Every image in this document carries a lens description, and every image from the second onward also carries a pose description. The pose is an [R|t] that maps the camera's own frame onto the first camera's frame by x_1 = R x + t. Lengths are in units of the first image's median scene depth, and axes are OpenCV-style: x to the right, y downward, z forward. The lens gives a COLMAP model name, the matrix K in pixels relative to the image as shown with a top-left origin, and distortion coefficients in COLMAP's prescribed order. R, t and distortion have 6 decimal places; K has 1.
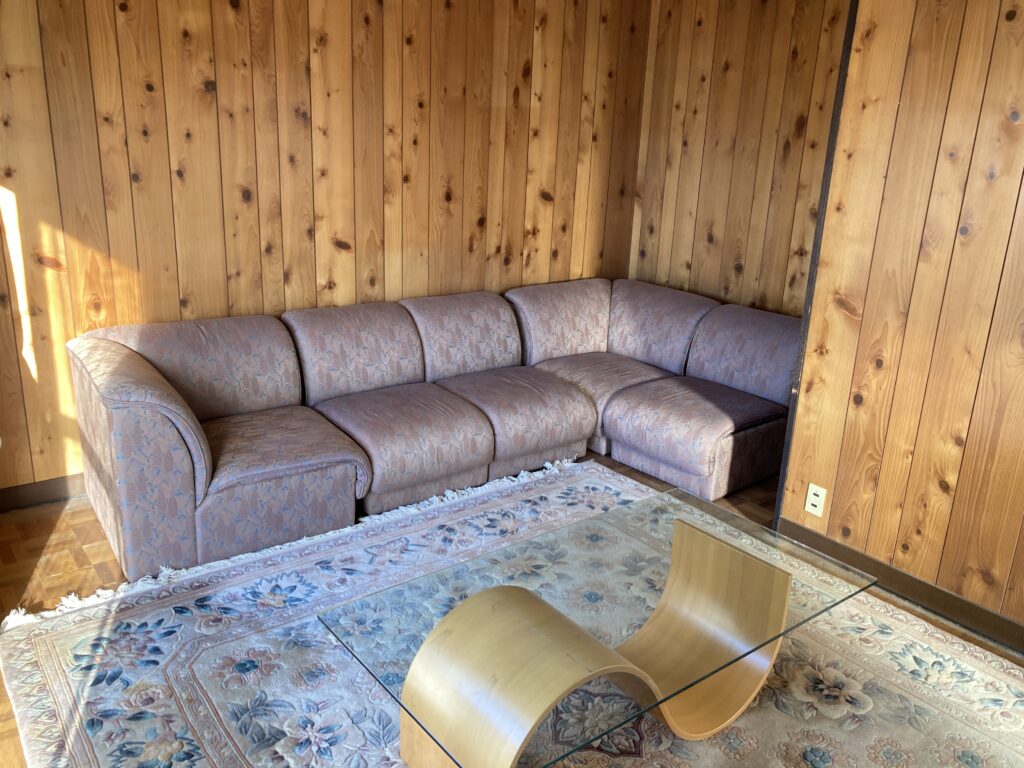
lens RADIAL K [[841.9, 0, 512.0], [0, 841.9, 384.0], [0, 0, 1]] dist [0.005360, 0.005329]
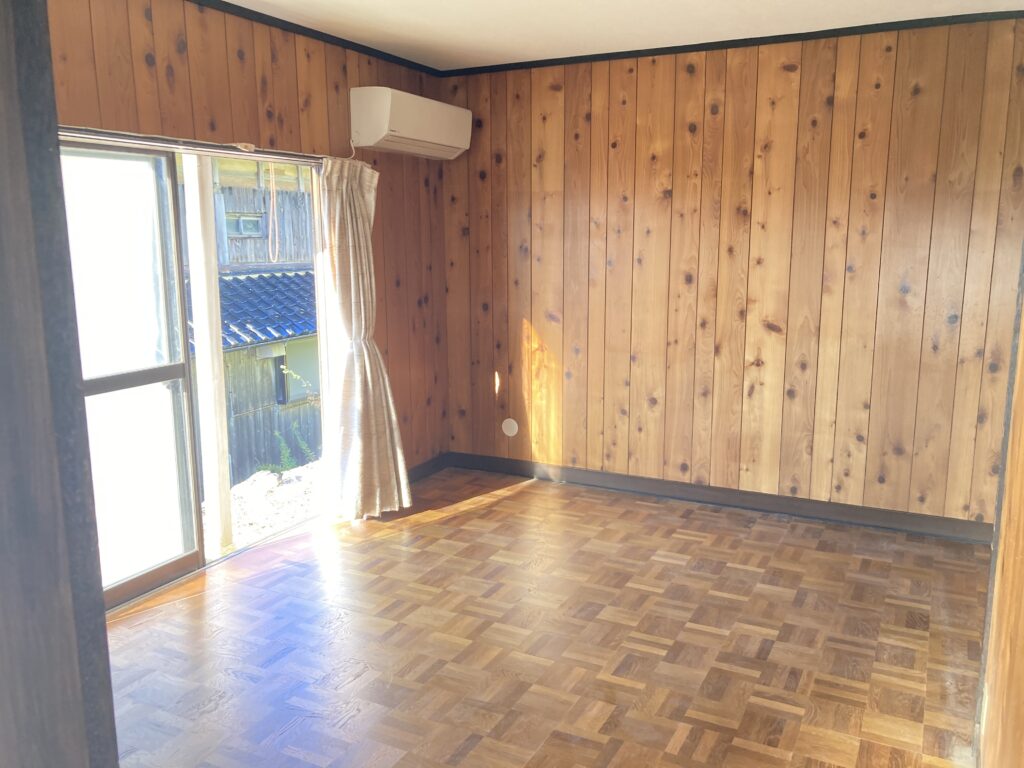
lens RADIAL K [[841.9, 0, 512.0], [0, 841.9, 384.0], [0, 0, 1]] dist [0.005360, 0.005329]
pose [[0.440188, 0.123985, -0.889304, 0.660464], [-0.244502, 0.969546, 0.014149, -0.030335], [0.863975, 0.211209, 0.457097, 0.248478]]
